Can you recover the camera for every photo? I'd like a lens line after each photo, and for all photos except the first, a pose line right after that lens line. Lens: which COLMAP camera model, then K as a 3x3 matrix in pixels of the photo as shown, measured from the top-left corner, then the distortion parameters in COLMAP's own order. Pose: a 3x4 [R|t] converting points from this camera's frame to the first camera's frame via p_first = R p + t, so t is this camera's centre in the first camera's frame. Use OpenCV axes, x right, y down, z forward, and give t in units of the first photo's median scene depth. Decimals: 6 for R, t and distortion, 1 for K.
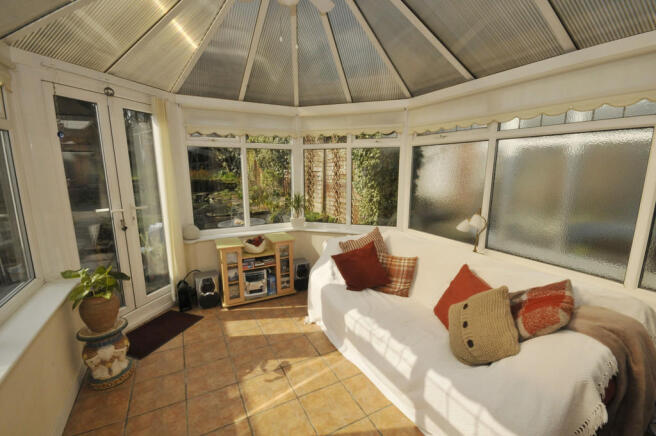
lens RADIAL K [[288.1, 0, 327.2], [0, 288.1, 222.3], [0, 0, 1]] dist [0.002853, -0.000094]
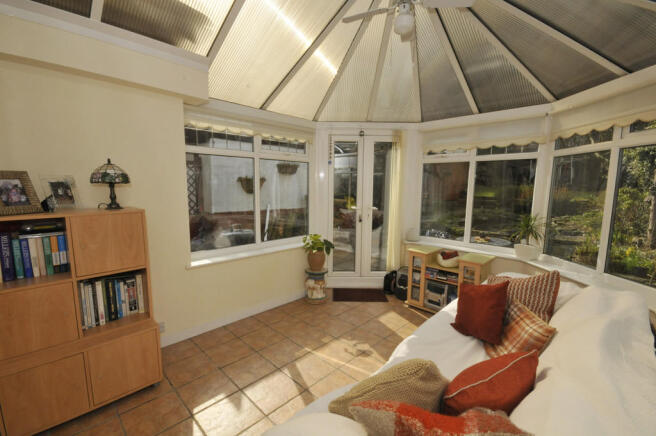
lens RADIAL K [[288.1, 0, 327.2], [0, 288.1, 222.3], [0, 0, 1]] dist [0.002853, -0.000094]
pose [[0.303985, 0.124359, -0.944525, 0.585961], [-0.188533, 0.979688, 0.068311, -0.035296], [0.933835, 0.157308, 0.321256, 0.303682]]
